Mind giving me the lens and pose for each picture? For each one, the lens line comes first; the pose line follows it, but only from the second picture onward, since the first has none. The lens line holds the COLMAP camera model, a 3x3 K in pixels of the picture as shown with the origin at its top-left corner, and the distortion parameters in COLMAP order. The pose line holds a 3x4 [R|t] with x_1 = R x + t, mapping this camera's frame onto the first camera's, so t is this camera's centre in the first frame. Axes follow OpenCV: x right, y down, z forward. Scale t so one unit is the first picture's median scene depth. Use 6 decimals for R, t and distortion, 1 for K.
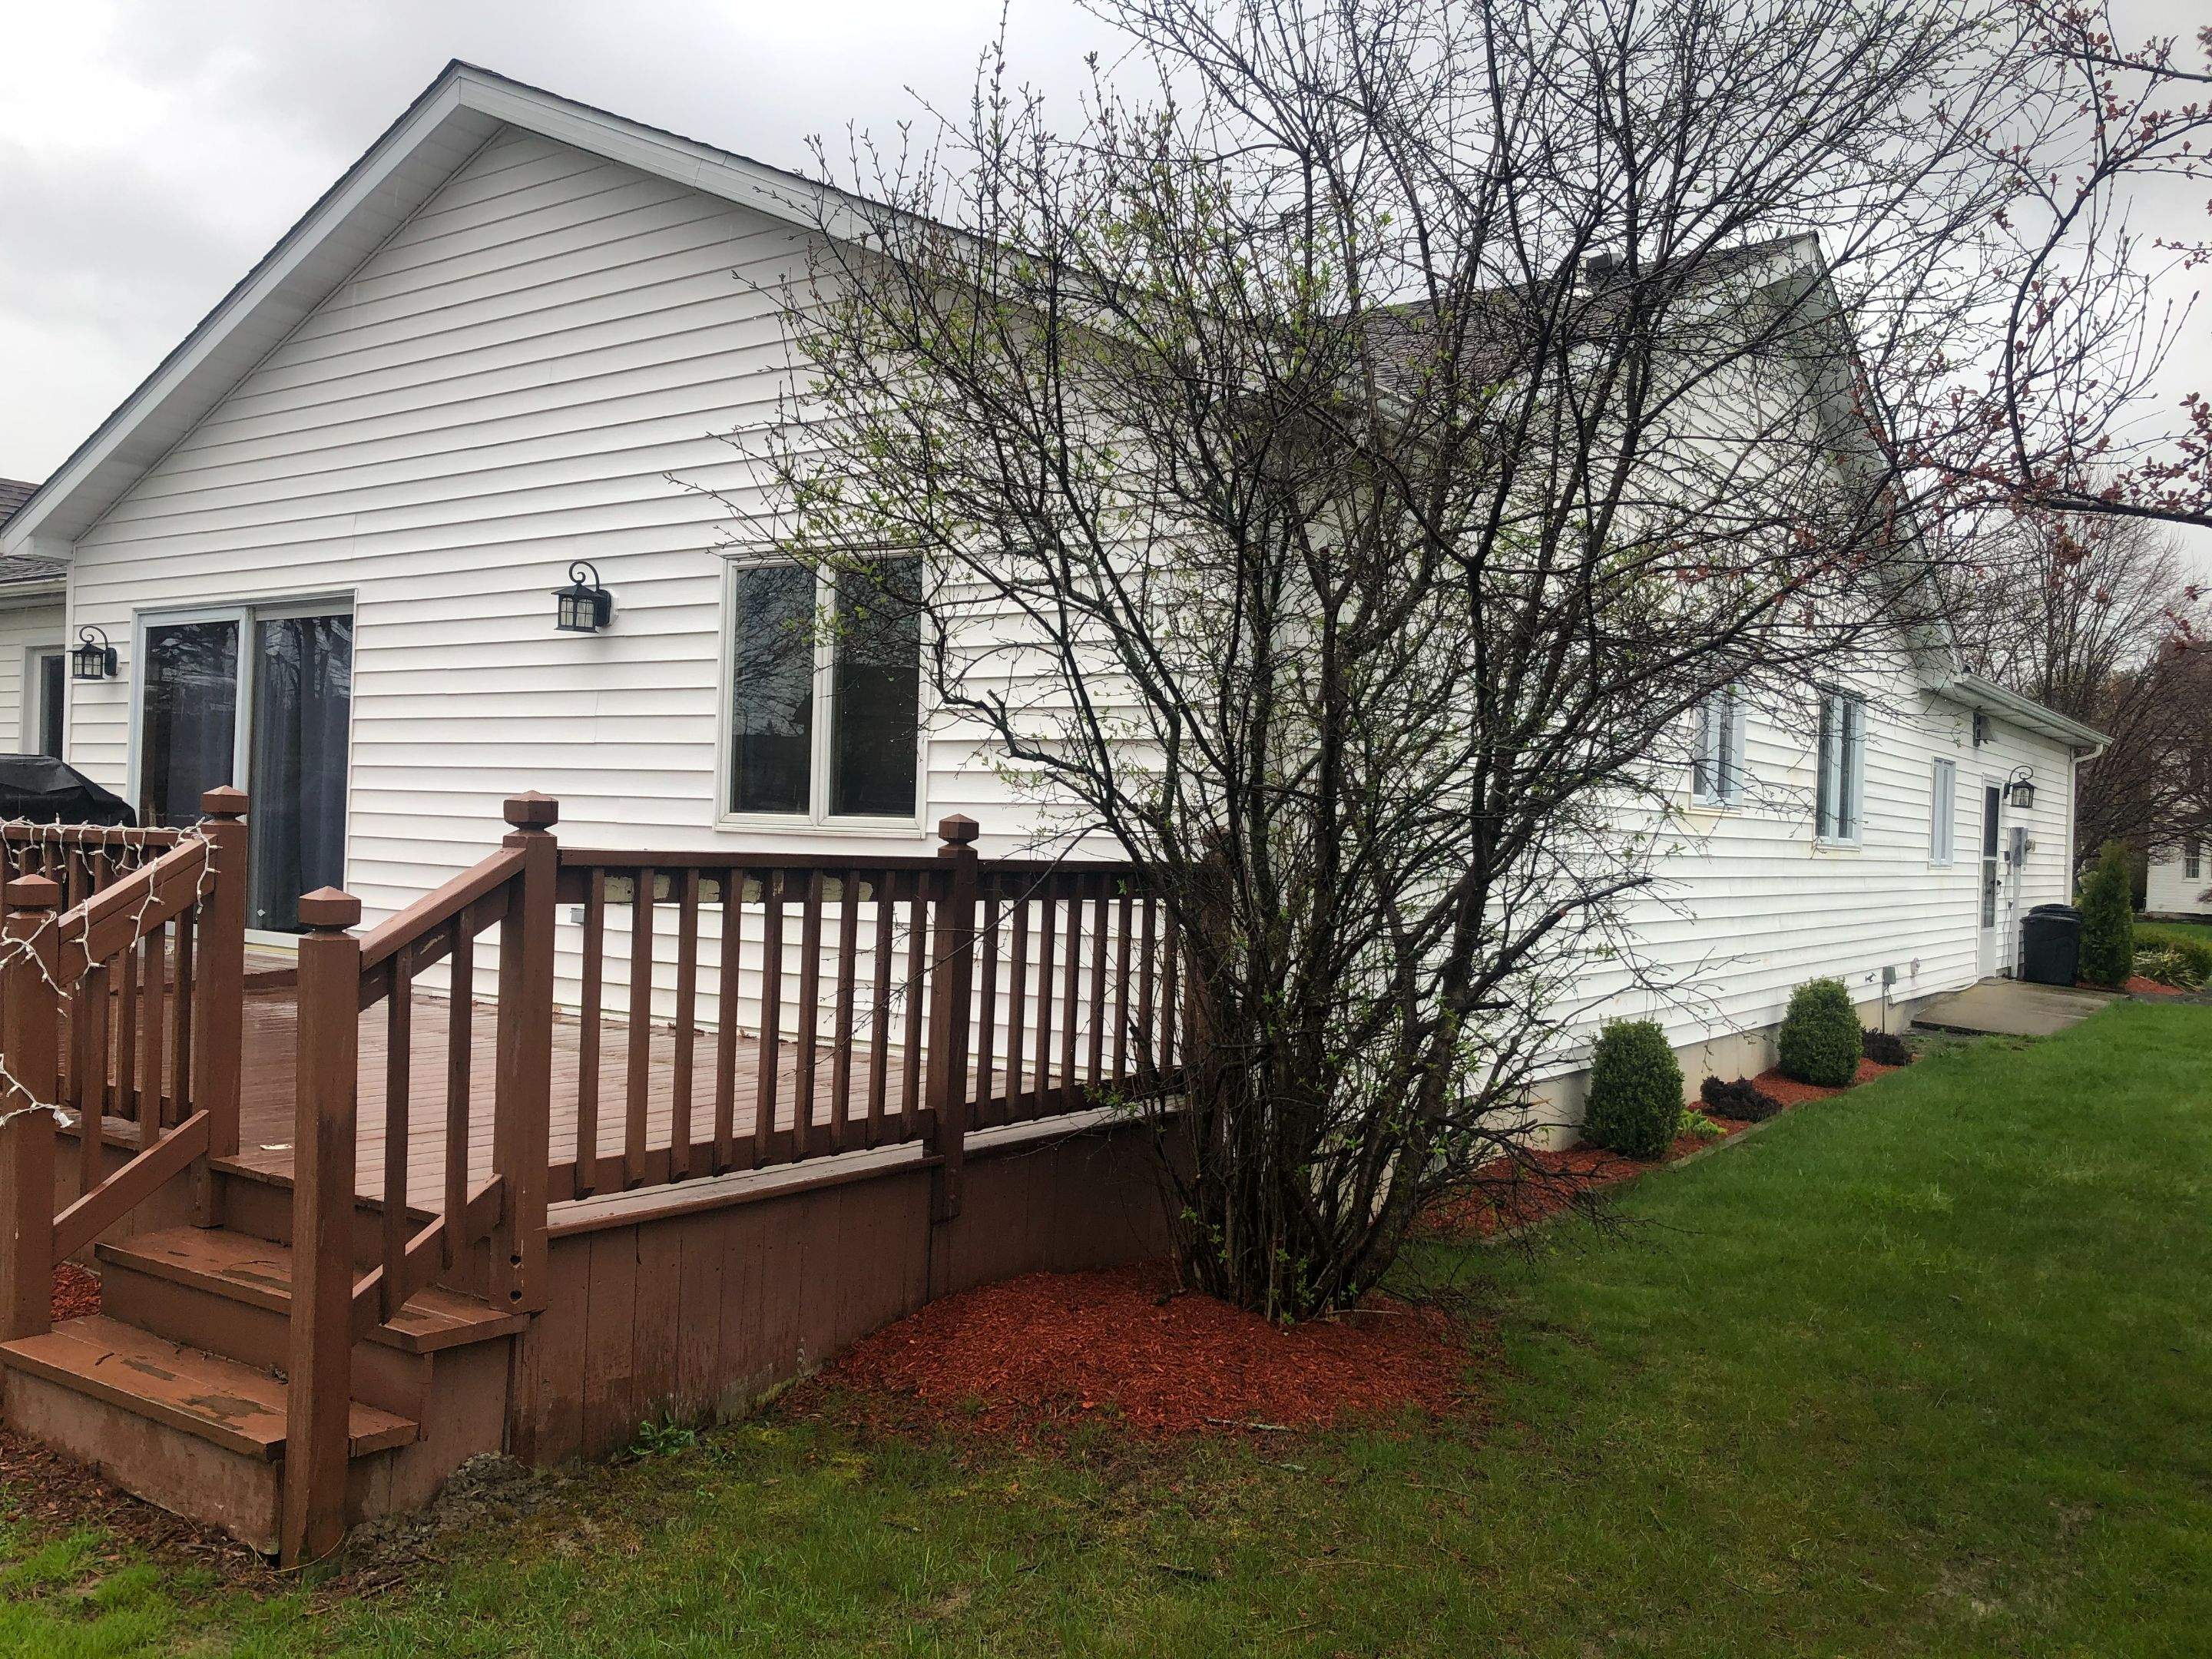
lens RADIAL K [[1815.4, 0, 1096.0], [0, 1815.4, 828.7], [0, 0, 1]] dist [-0.007588, 0.007356]
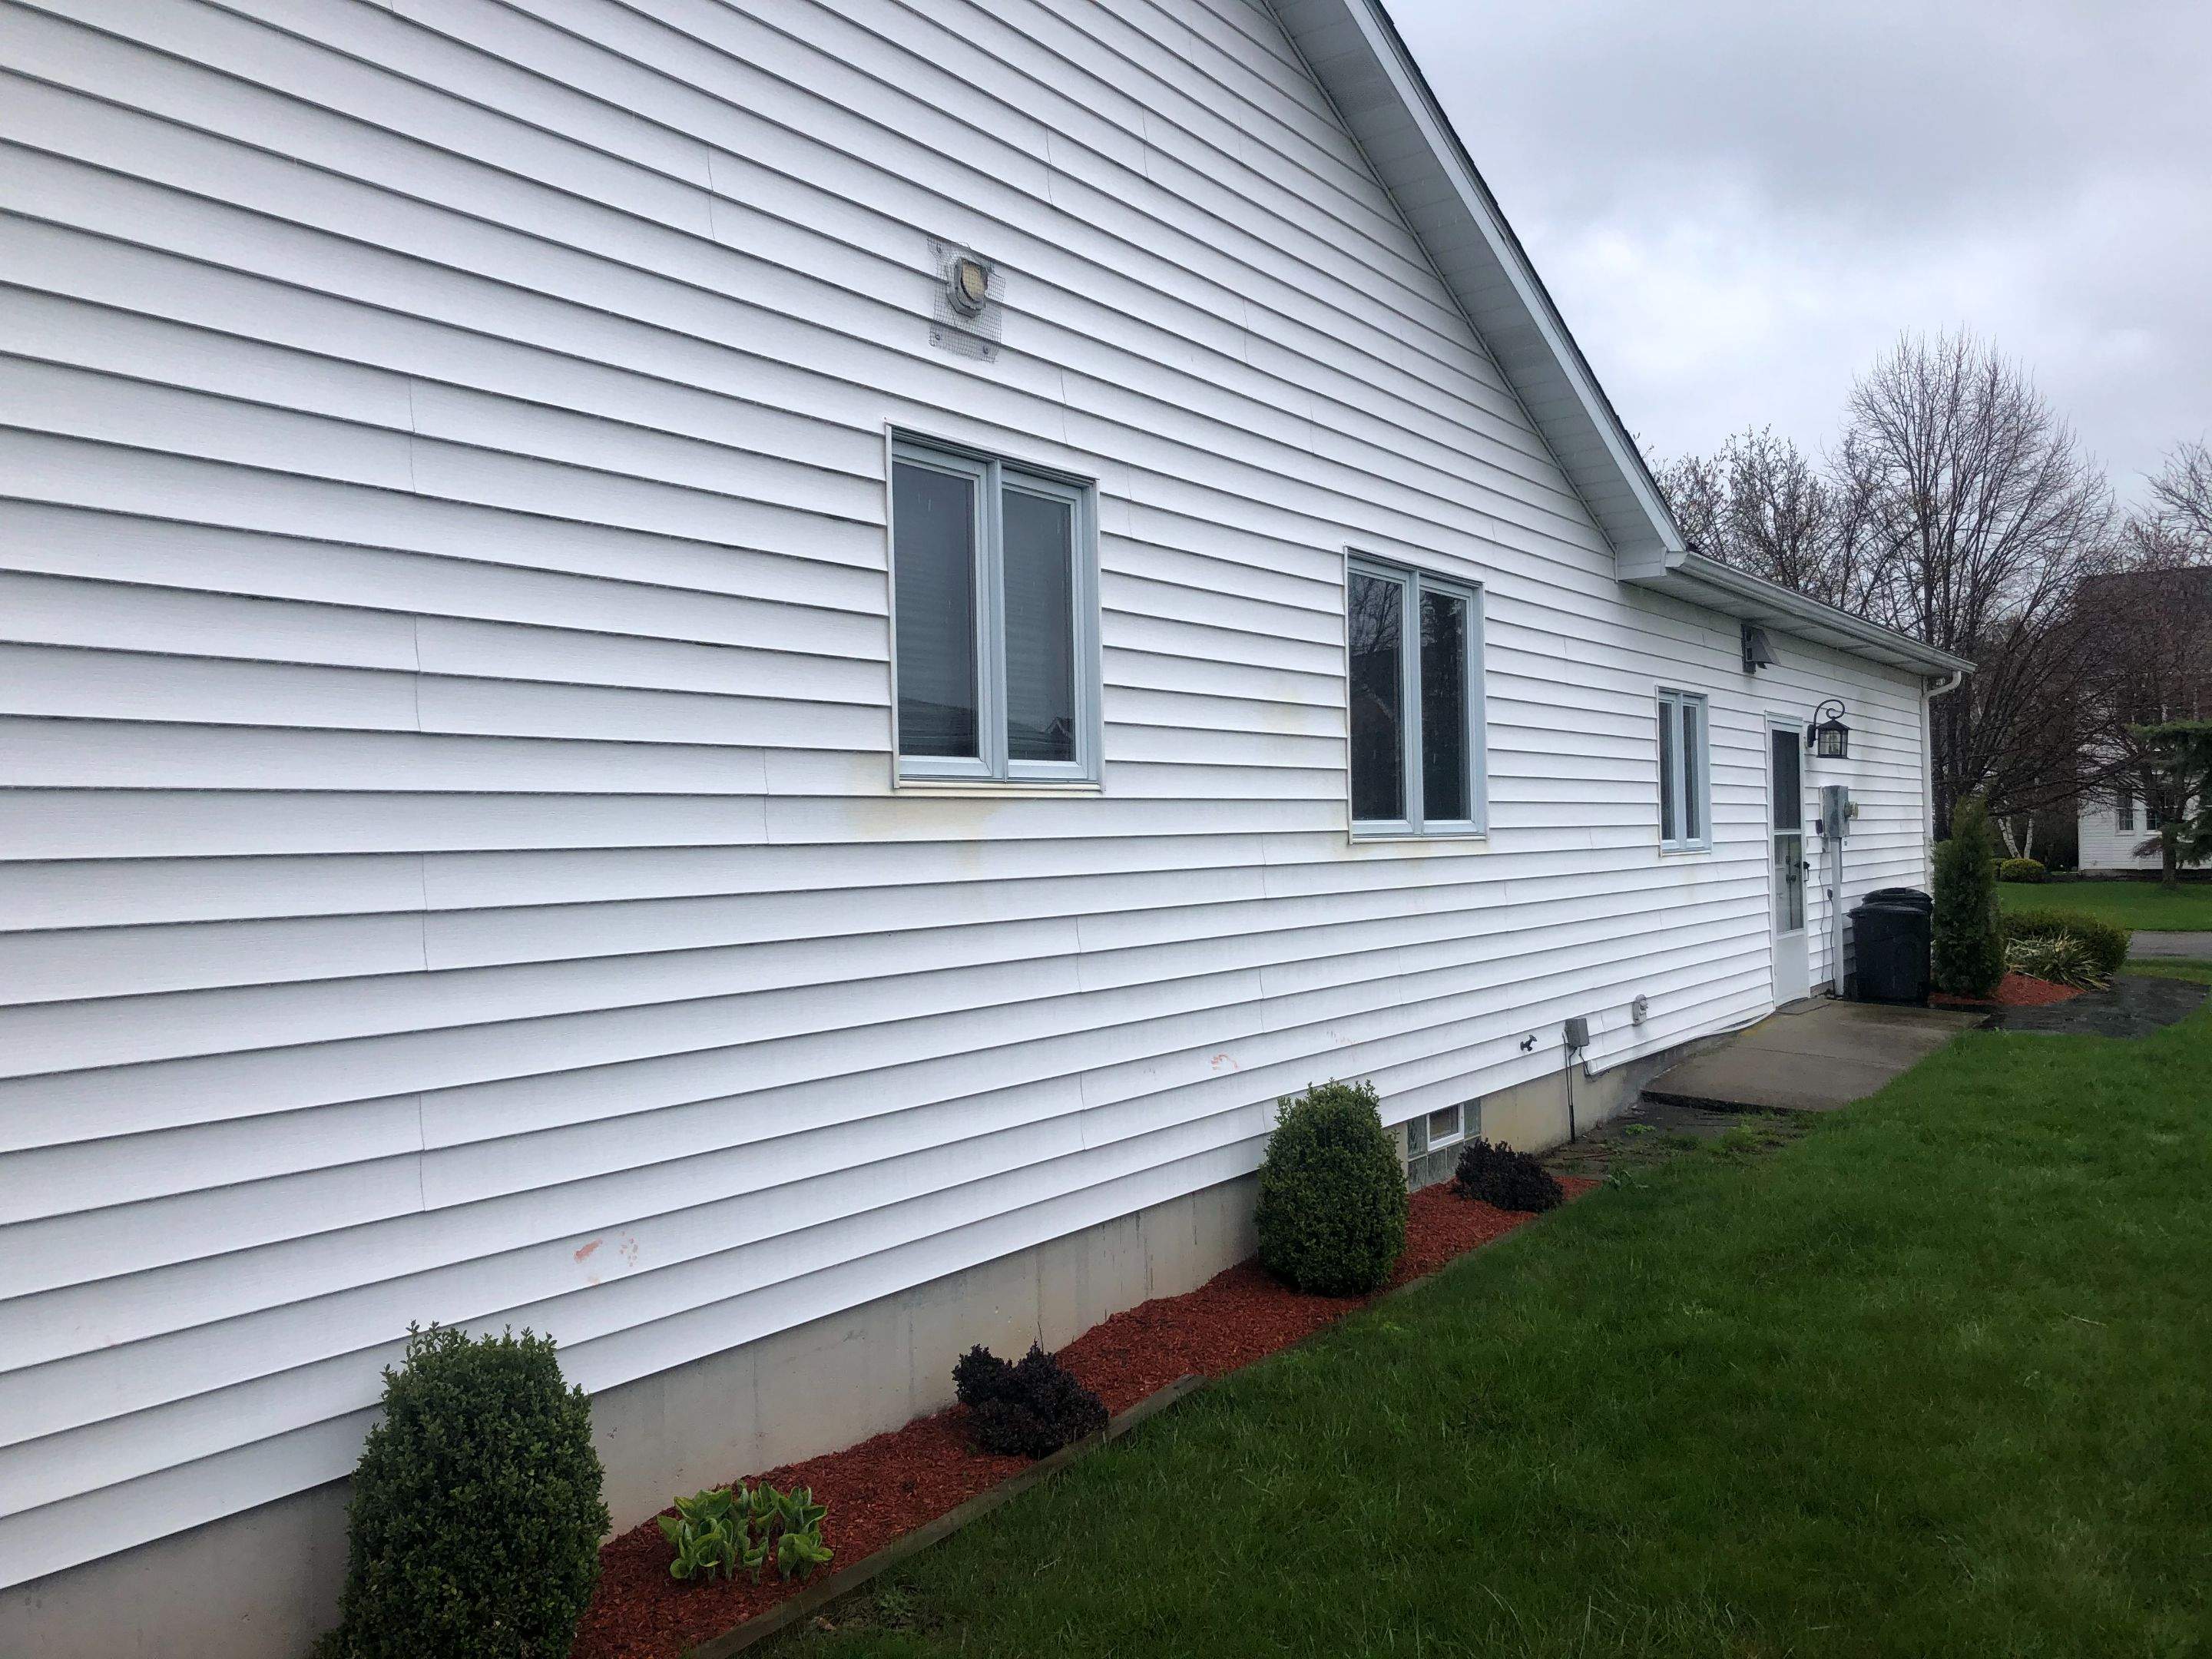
lens RADIAL K [[1815.4, 0, 1116.0], [0, 1815.4, 824.9], [0, 0, 1]] dist [-0.007588, 0.007356]
pose [[0.997848, -0.058852, 0.028923, 0.207714], [0.059101, 0.998221, -0.007852, 0.003513], [-0.028410, 0.009545, 0.999551, 0.294865]]
